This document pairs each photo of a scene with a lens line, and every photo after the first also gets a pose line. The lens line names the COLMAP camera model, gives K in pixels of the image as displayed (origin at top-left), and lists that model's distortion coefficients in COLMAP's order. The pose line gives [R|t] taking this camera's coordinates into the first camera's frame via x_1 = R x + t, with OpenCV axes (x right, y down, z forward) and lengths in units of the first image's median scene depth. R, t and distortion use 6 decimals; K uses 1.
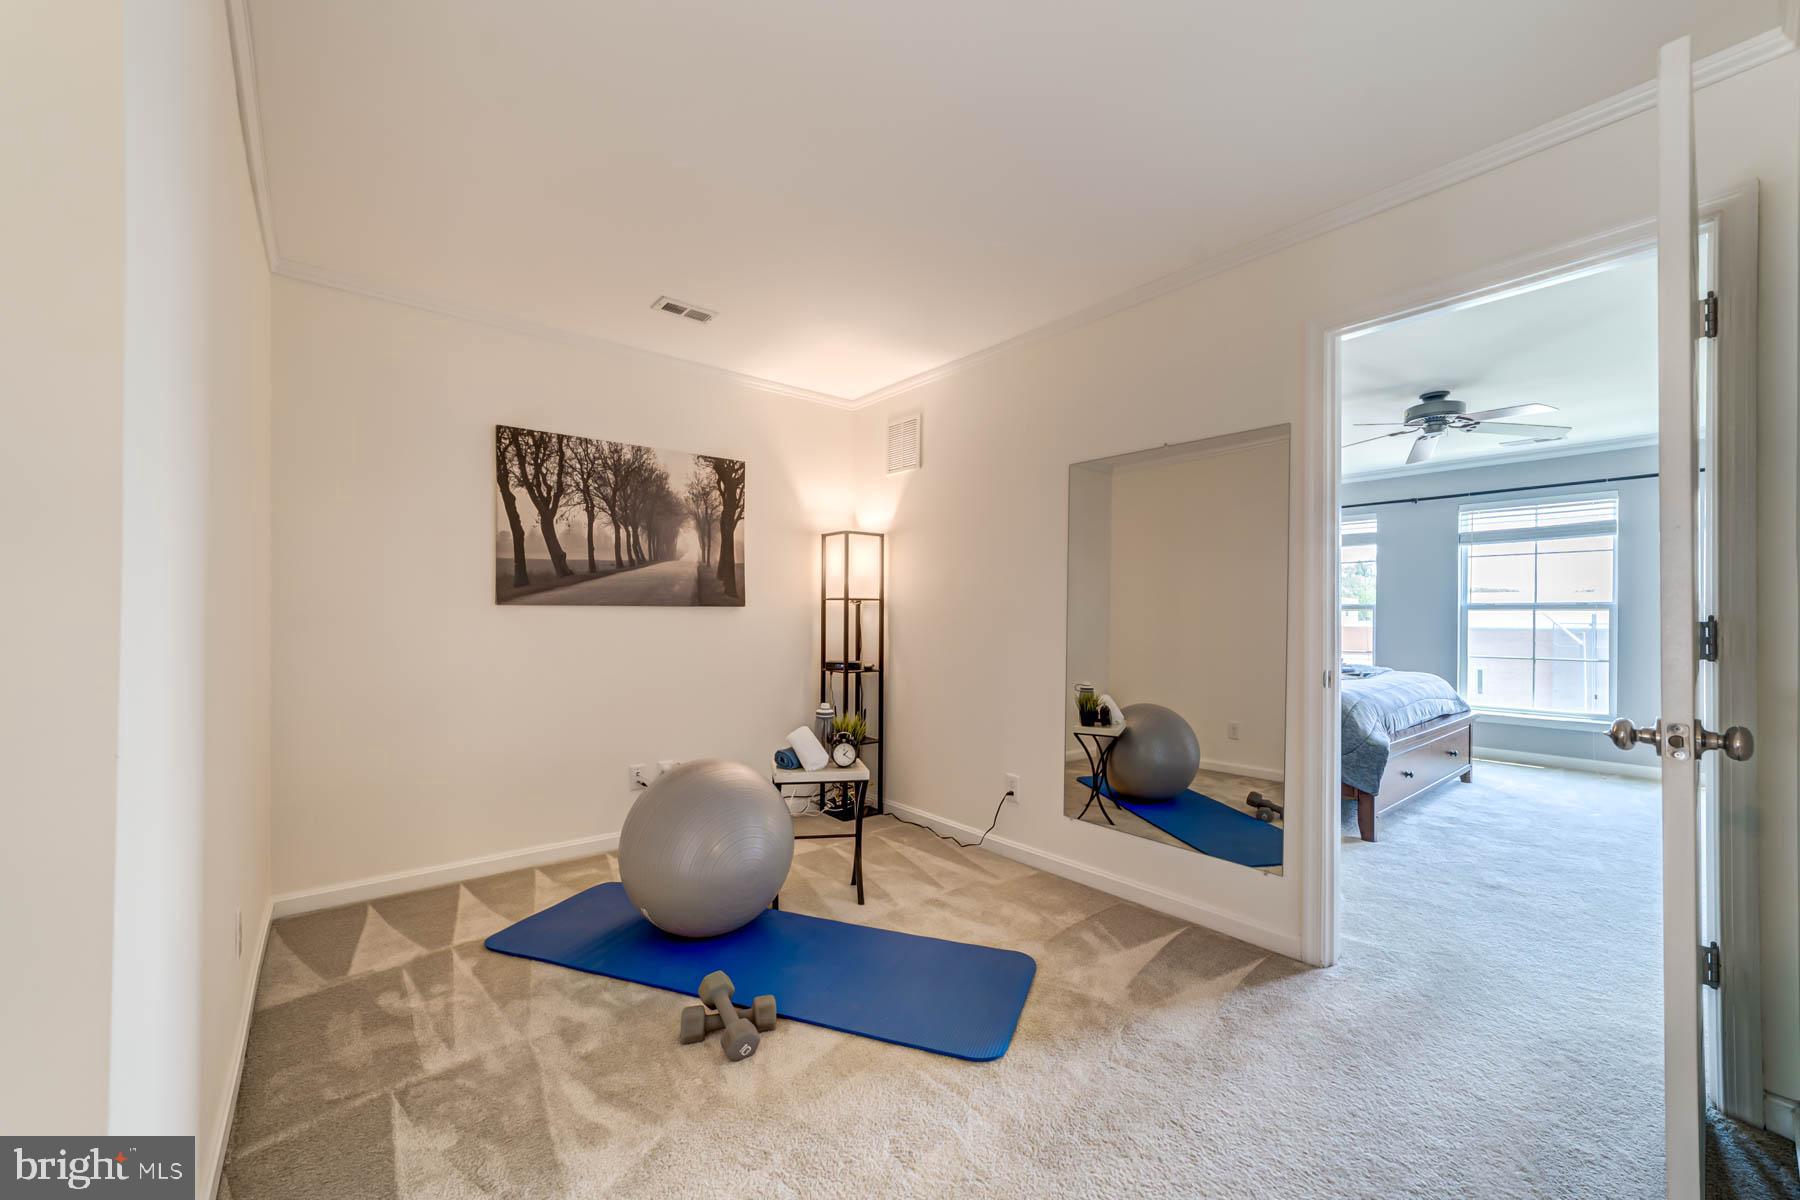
lens RADIAL K [[698.6, 0, 896.9], [0, 698.6, 614.3], [0, 0, 1]] dist [0.010093, 0.000685]
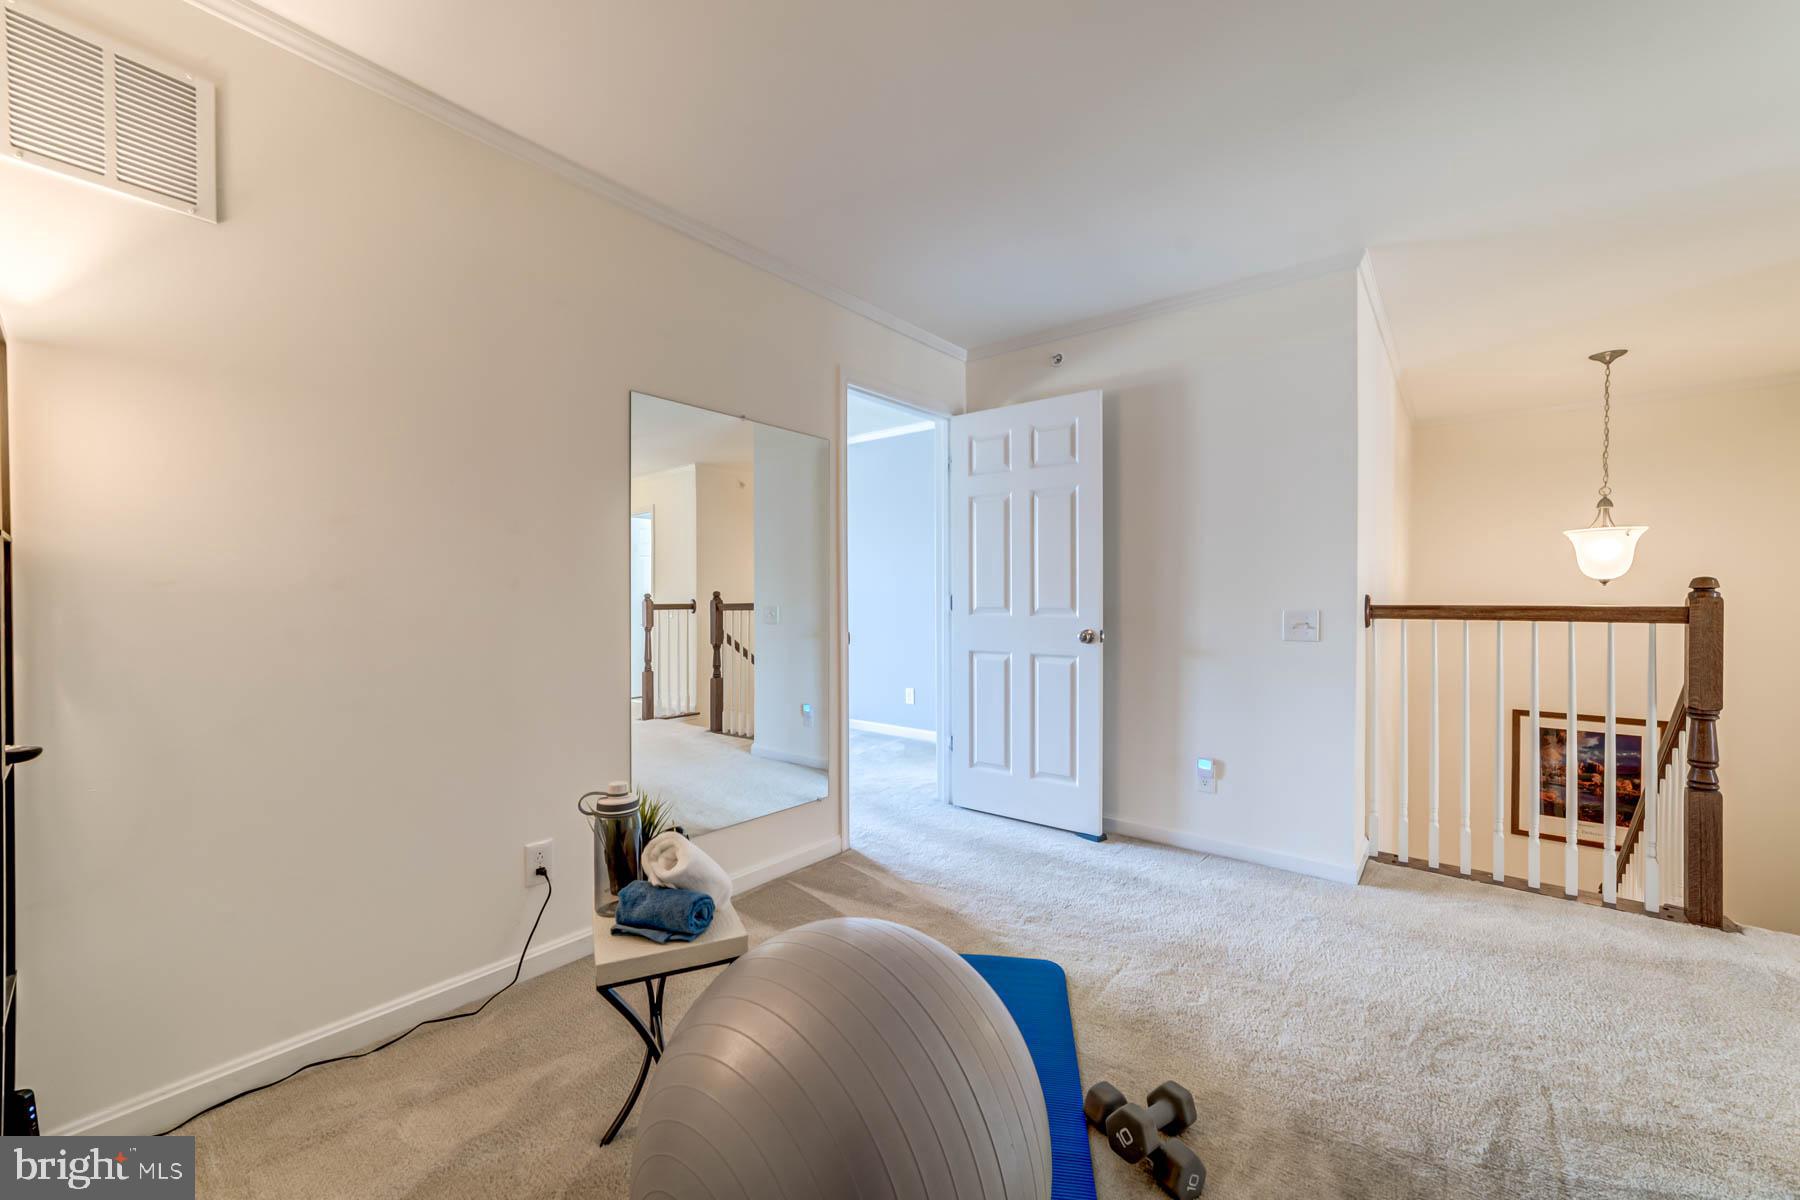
lens RADIAL K [[698.6, 0, 896.8], [0, 698.6, 601.0], [0, 0, 1]] dist [0.010093, 0.000685]
pose [[-0.203388, -0.005356, 0.979084, -0.596470], [-0.005771, 0.999974, 0.004271, 0.005931], [-0.979081, -0.004782, -0.203413, 0.924922]]
